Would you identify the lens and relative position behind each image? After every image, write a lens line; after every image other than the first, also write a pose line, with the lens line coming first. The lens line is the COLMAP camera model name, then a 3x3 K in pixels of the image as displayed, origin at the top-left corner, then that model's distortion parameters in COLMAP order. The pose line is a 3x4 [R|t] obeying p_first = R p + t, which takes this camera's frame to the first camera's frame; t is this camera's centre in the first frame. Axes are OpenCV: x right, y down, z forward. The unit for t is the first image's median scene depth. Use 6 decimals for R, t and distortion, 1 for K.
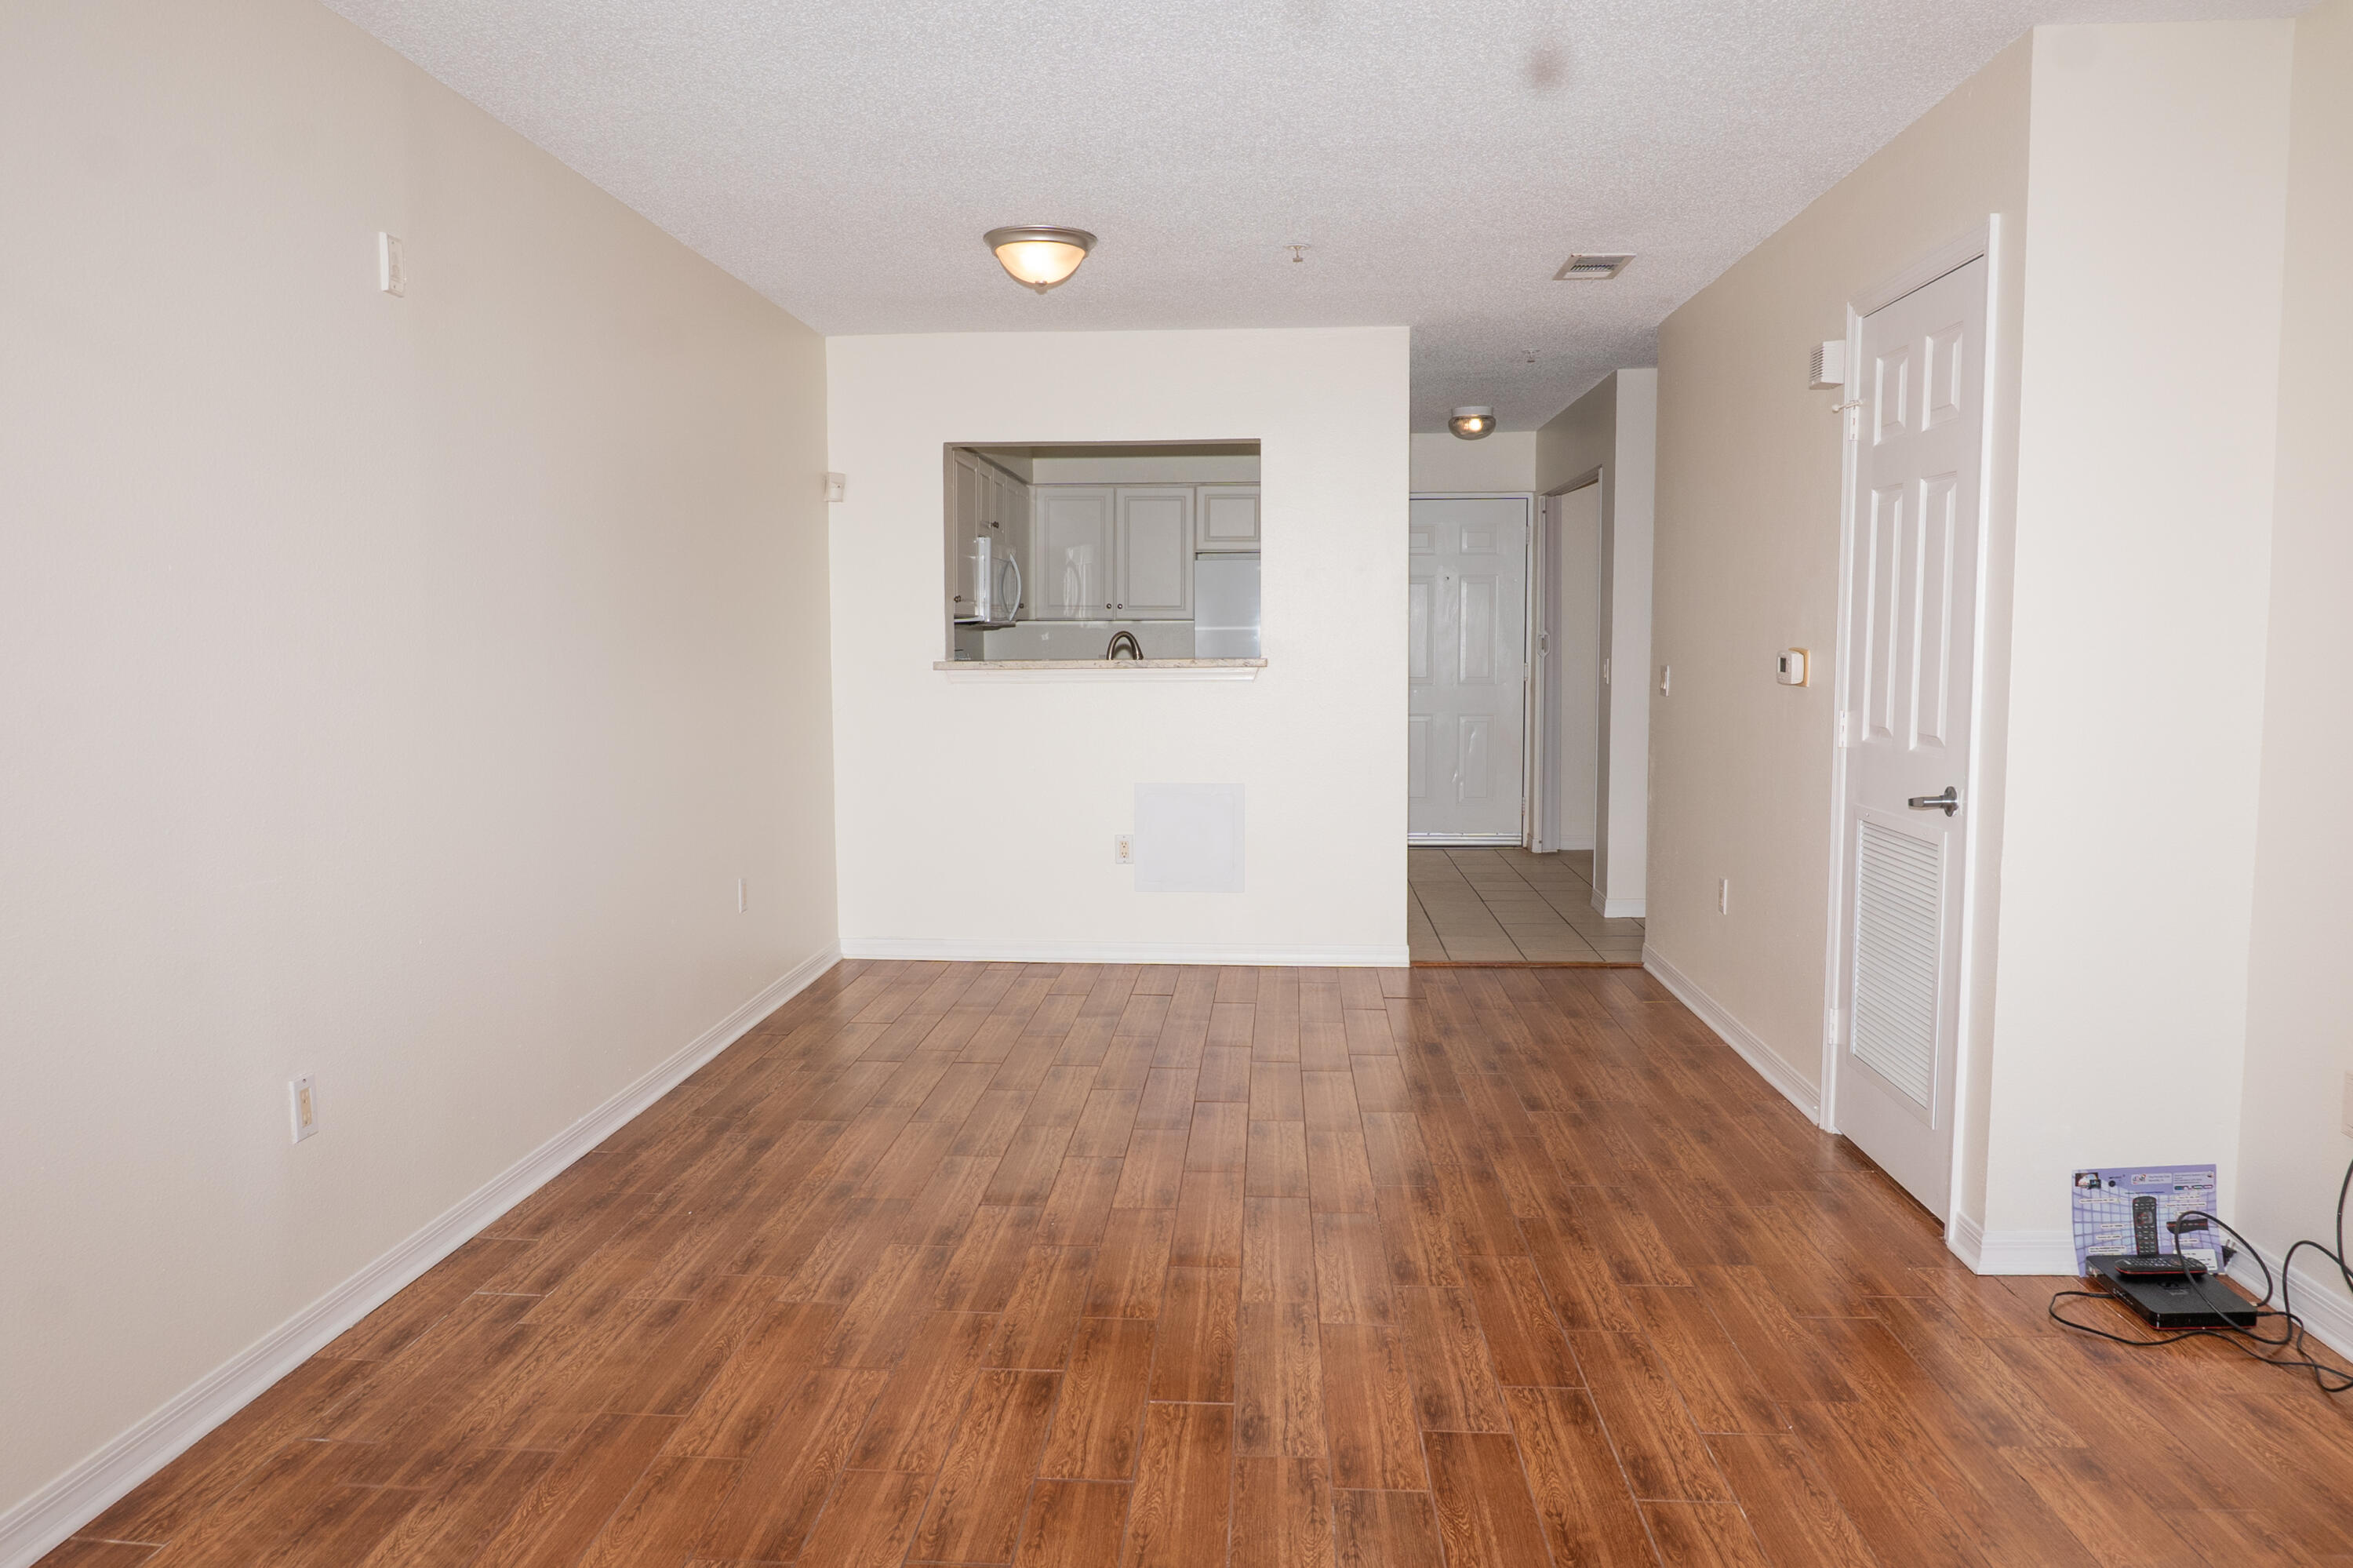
lens RADIAL K [[1603.0, 0, 1170.9], [0, 1603.0, 799.1], [0, 0, 1]] dist [-0.018158, -0.008755]
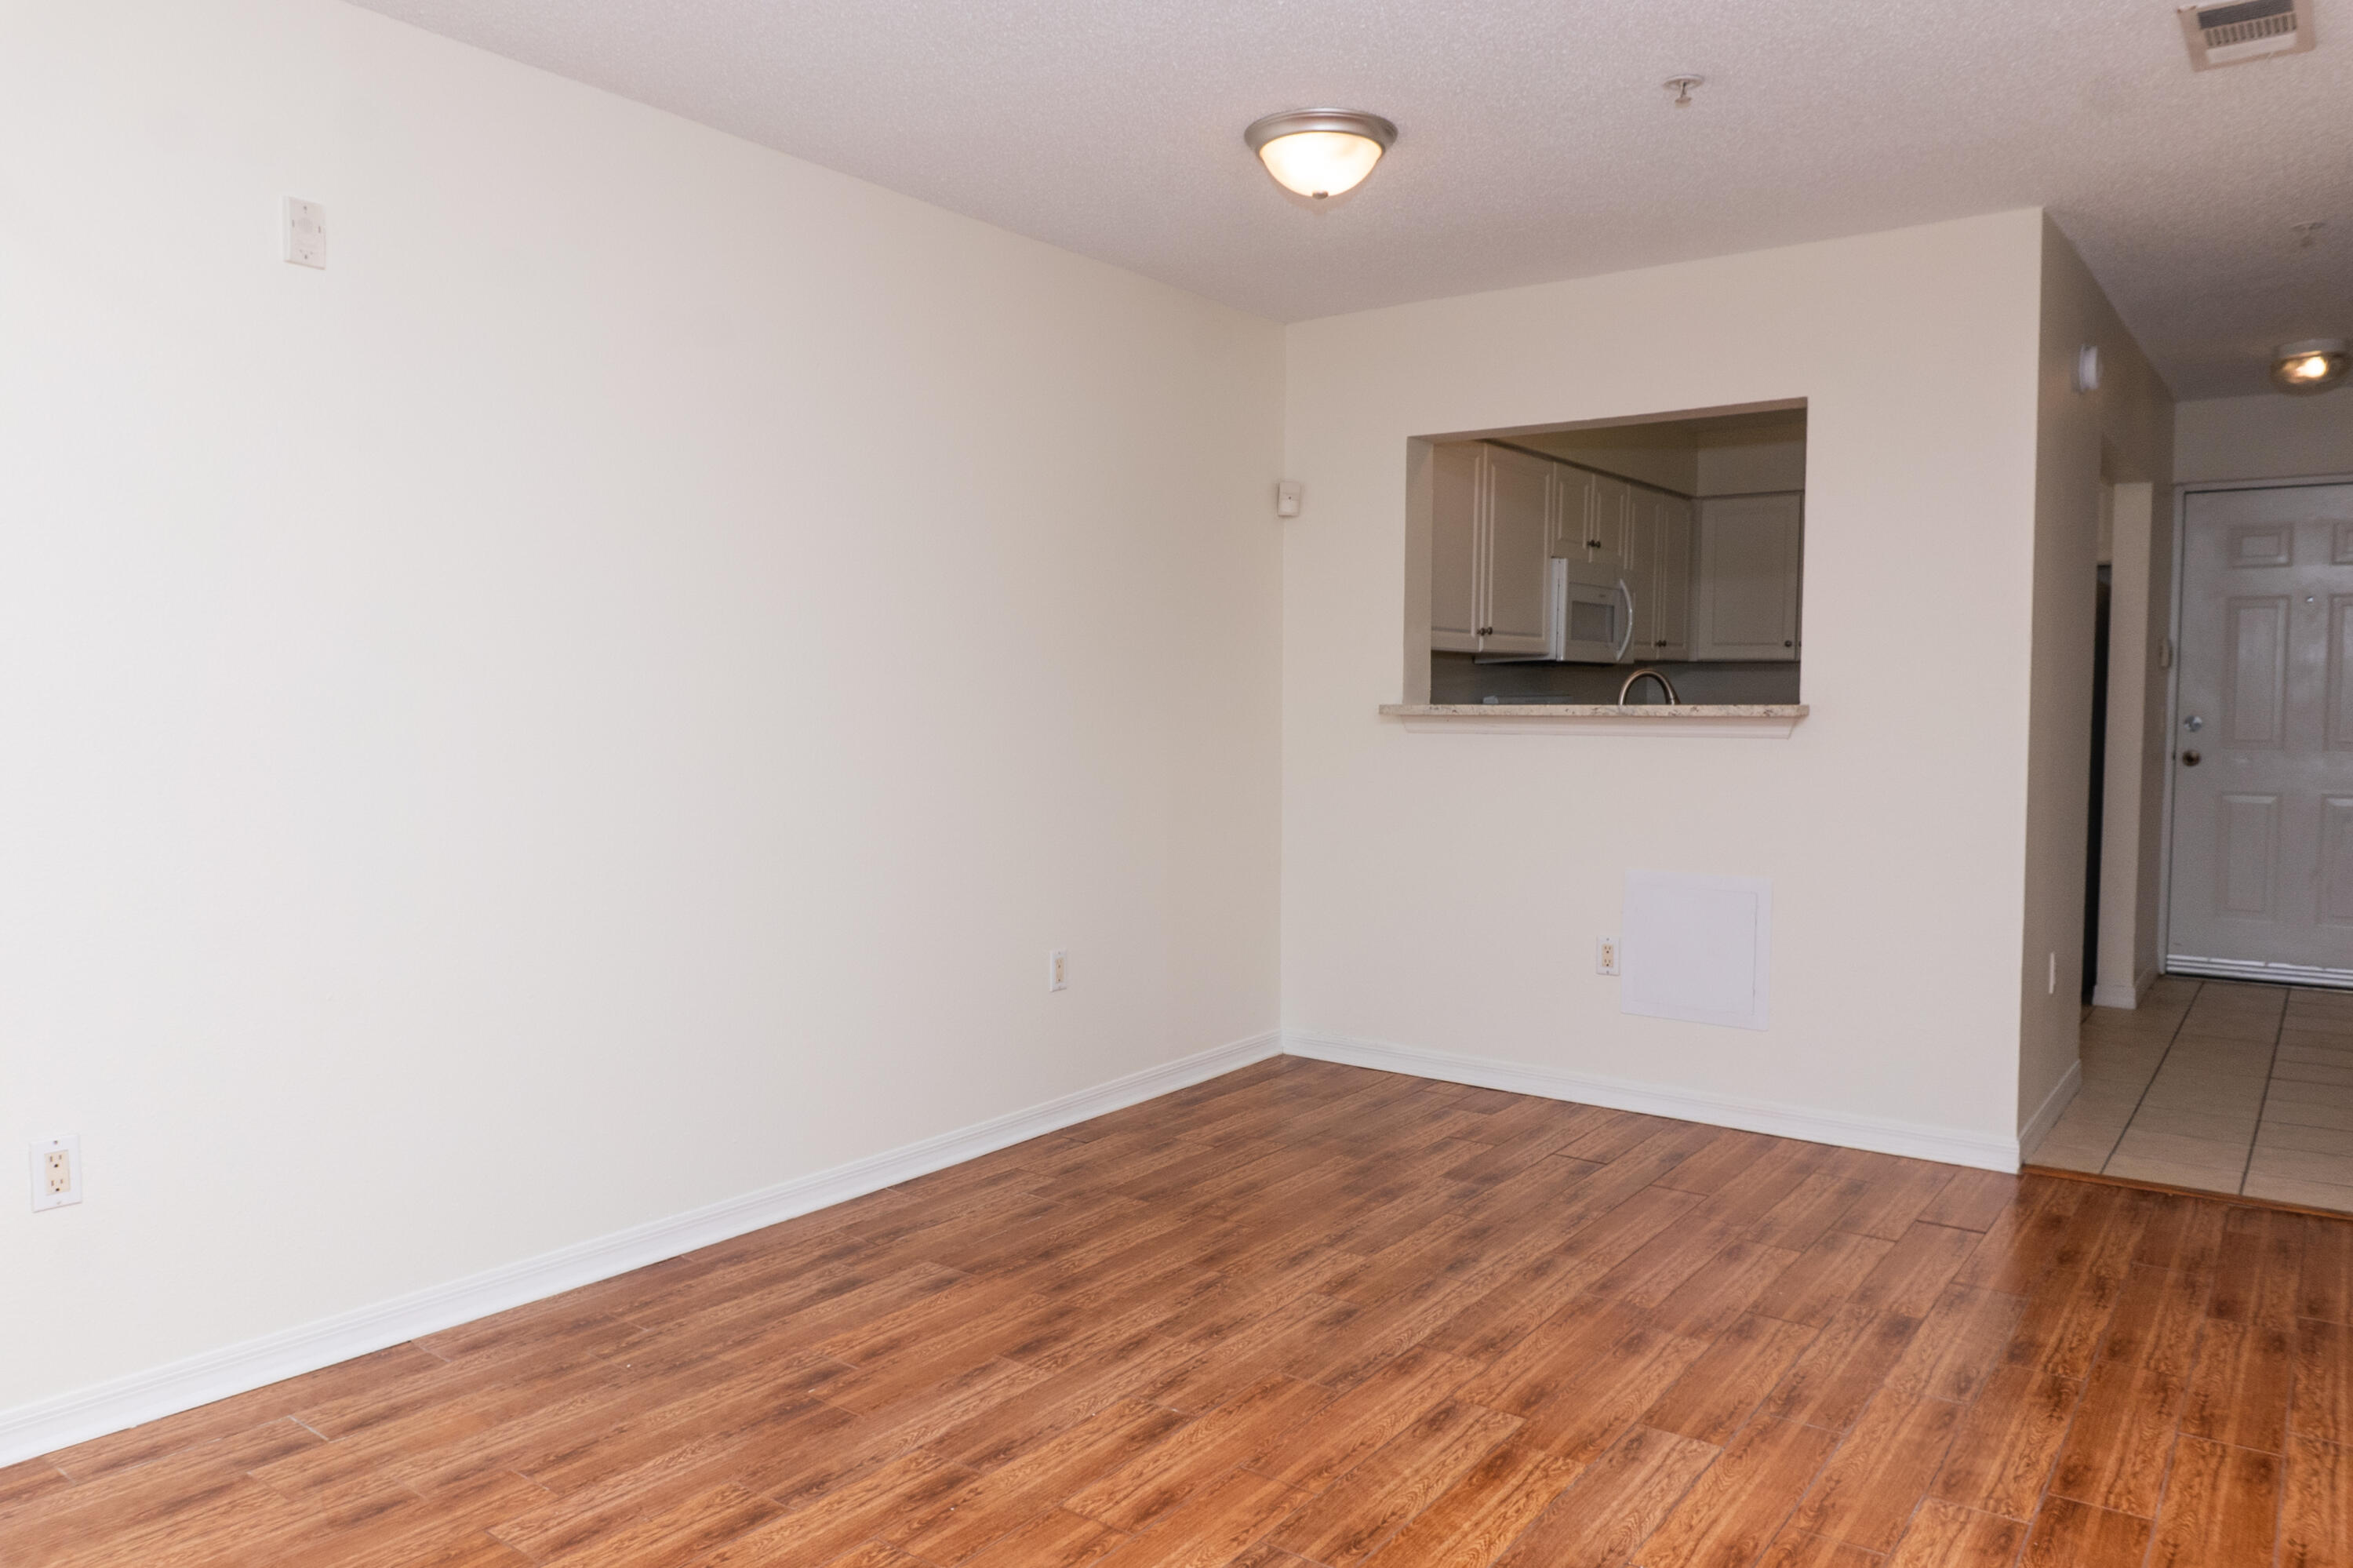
lens RADIAL K [[1603.0, 0, 1178.4], [0, 1603.0, 773.0], [0, 0, 1]] dist [-0.018158, -0.008755]
pose [[0.842226, 0.032107, -0.538168, 0.304420], [-0.059190, 0.997698, -0.033109, -0.025334], [0.535866, 0.059739, 0.842187, 0.385933]]
